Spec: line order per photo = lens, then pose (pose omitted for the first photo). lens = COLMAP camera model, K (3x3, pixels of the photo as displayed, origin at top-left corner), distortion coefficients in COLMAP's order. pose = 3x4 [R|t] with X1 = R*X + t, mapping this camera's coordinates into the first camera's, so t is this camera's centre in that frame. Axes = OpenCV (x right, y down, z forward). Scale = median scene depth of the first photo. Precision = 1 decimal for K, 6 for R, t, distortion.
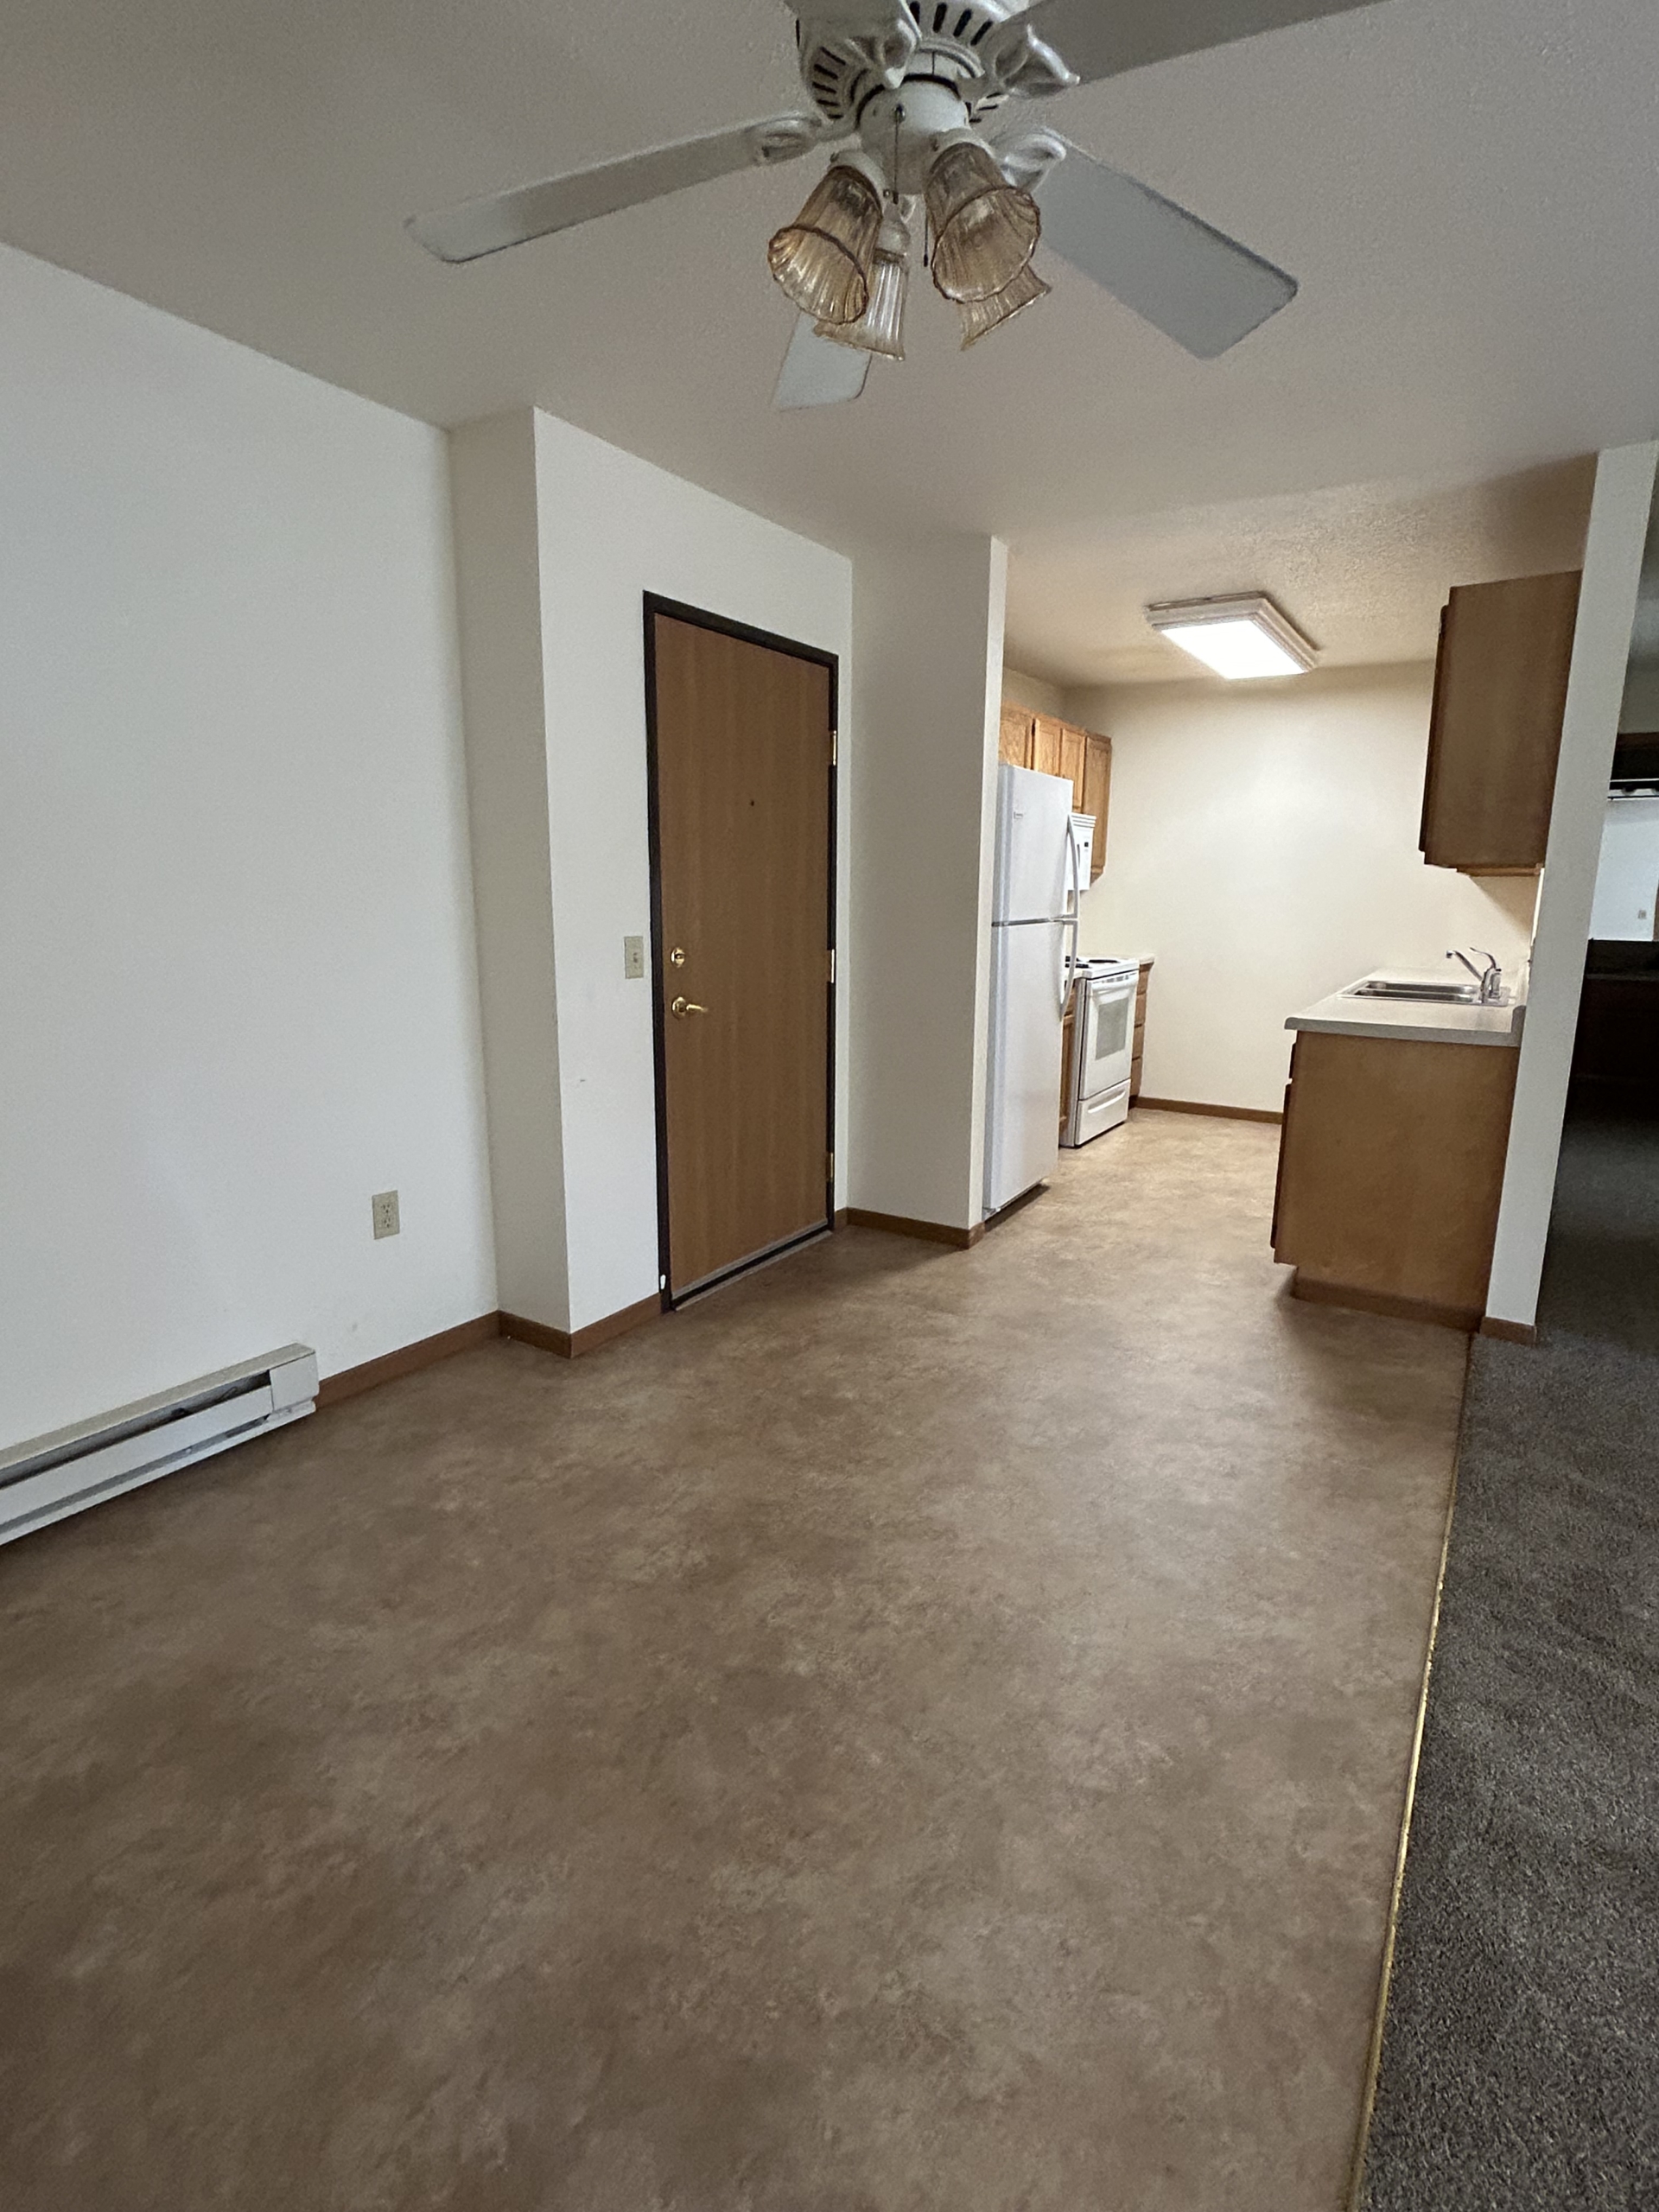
lens RADIAL K [[1080.5, 0, 829.5], [0, 1080.5, 1106.0], [0, 0, 1]] dist [-0.014290, -0.000084]
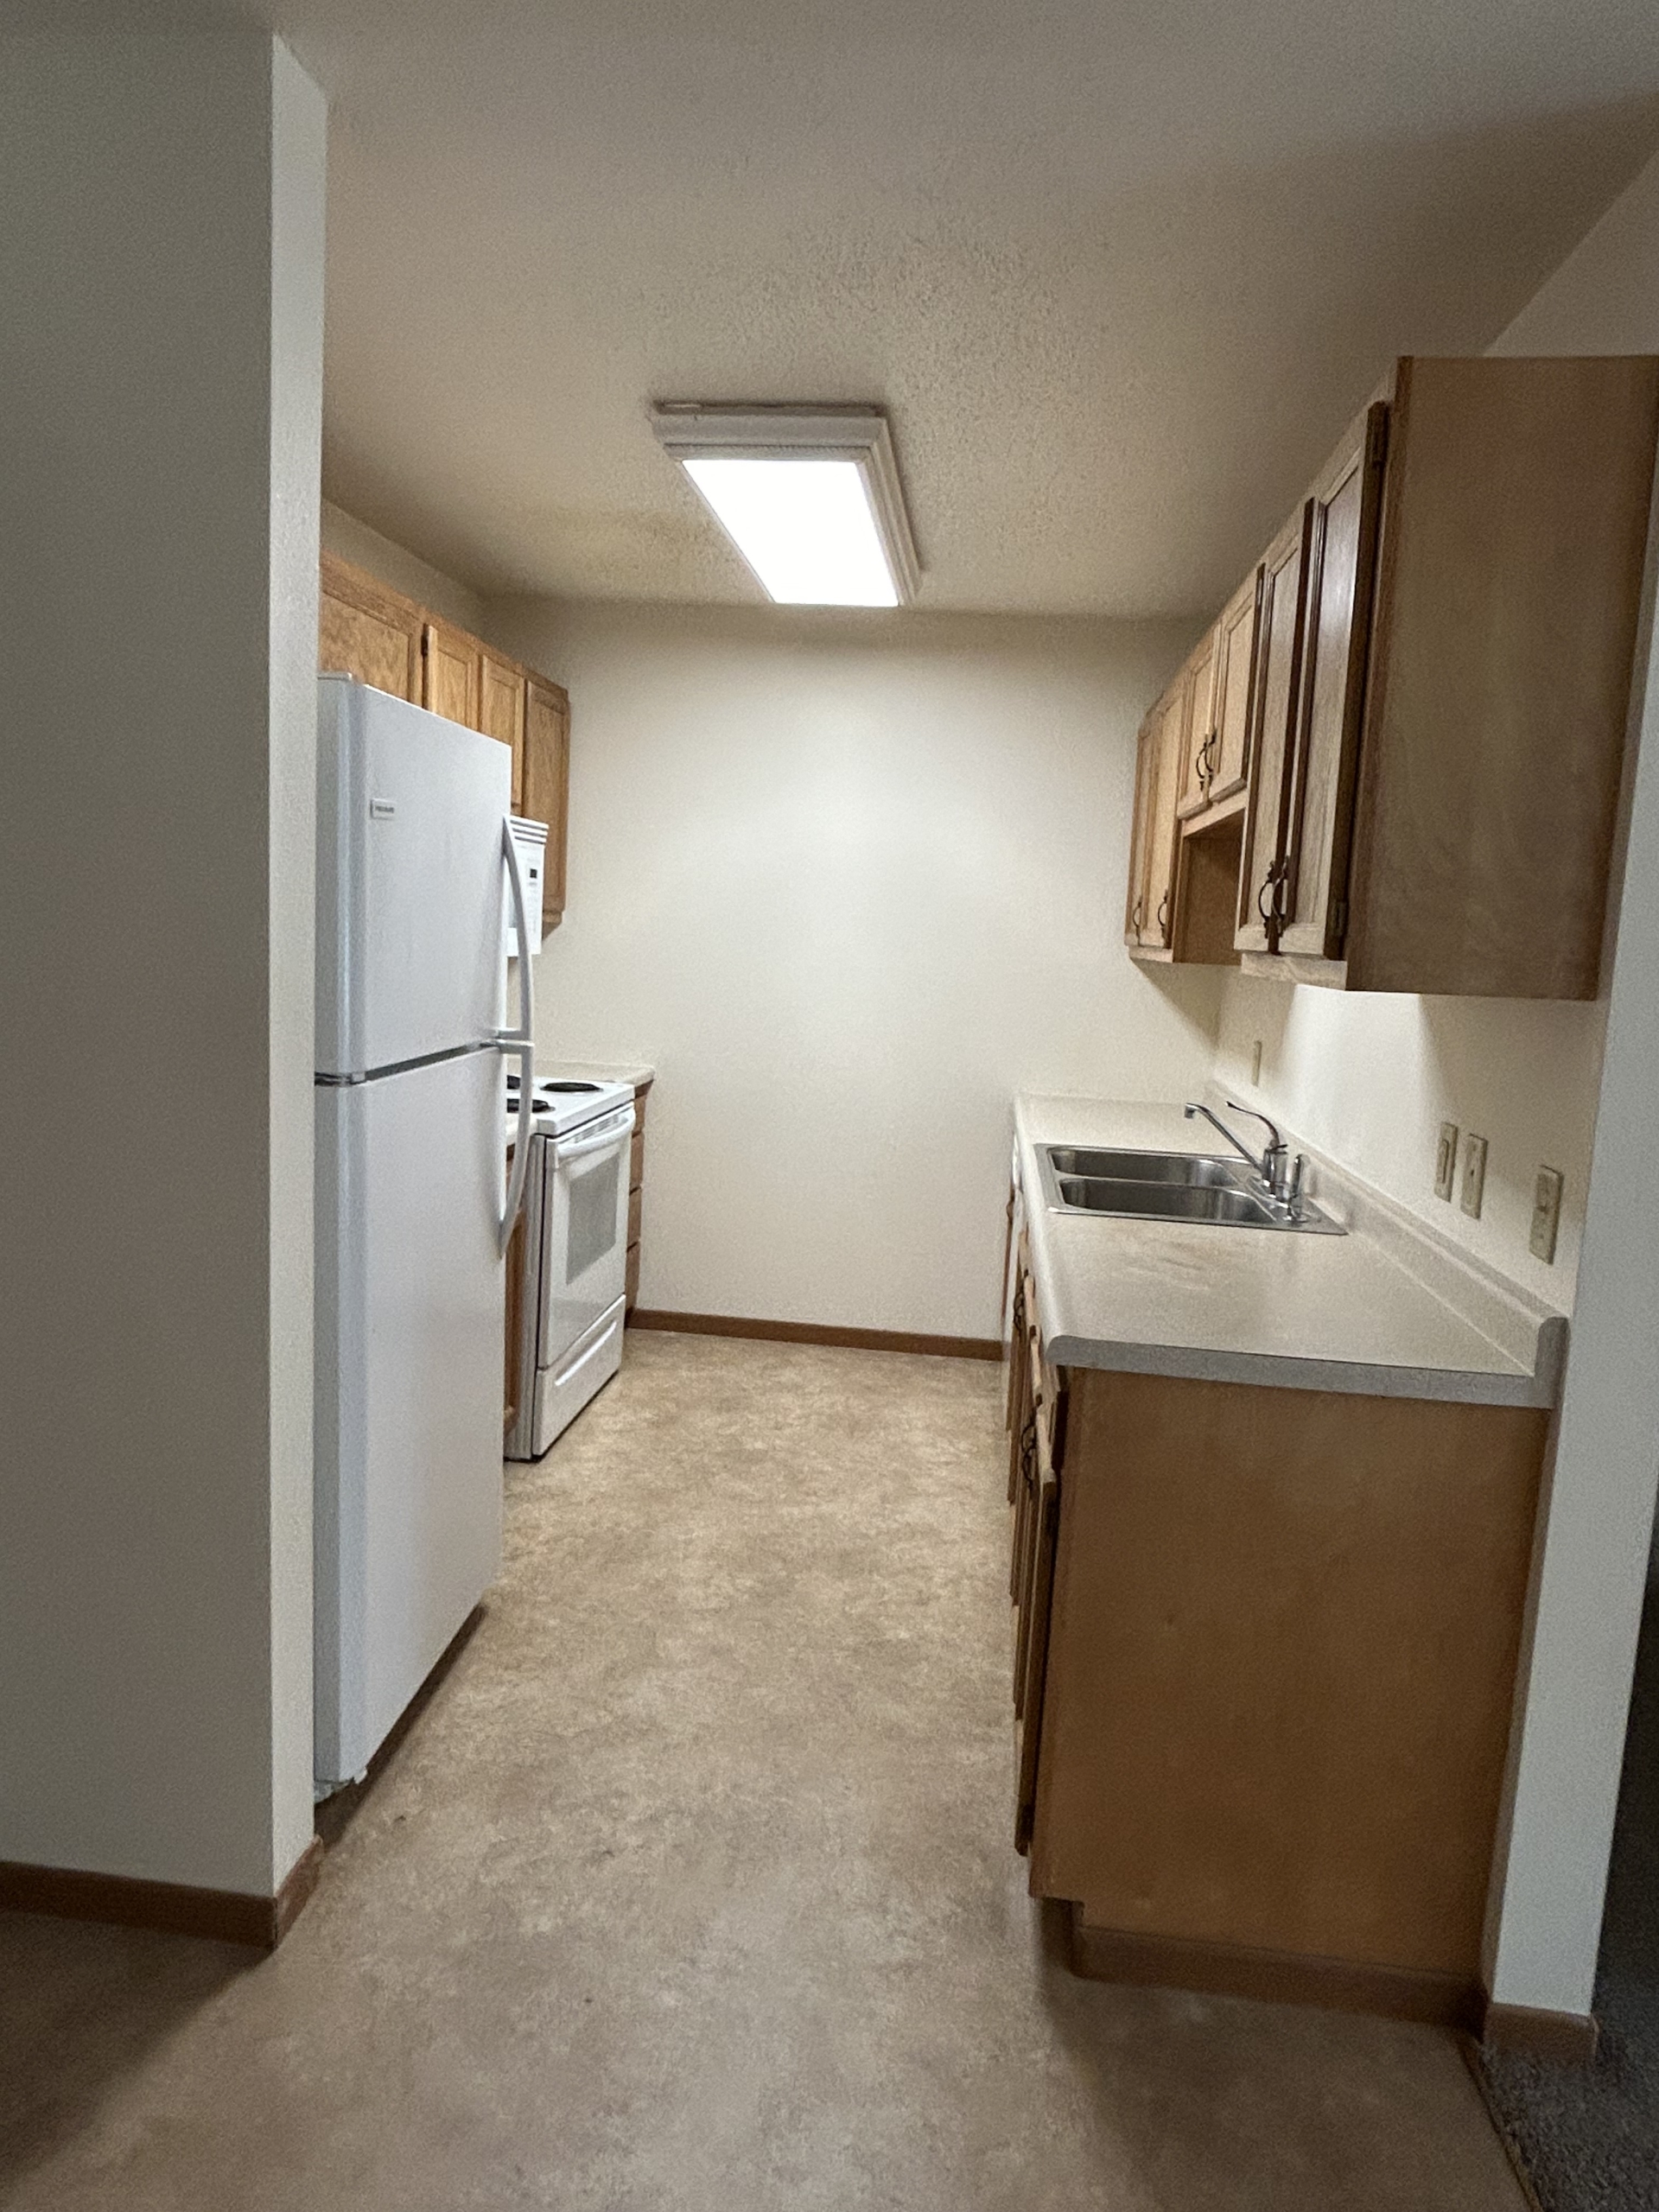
lens RADIAL K [[1376.3, 0, 829.5], [0, 1376.3, 1106.0], [0, 0, 1]] dist [0.047038, -0.042671]
pose [[0.899322, -0.017162, 0.436951, 0.082059], [0.042357, 0.997950, -0.047982, -0.107094], [-0.435231, 0.061659, 0.898205, 0.395460]]
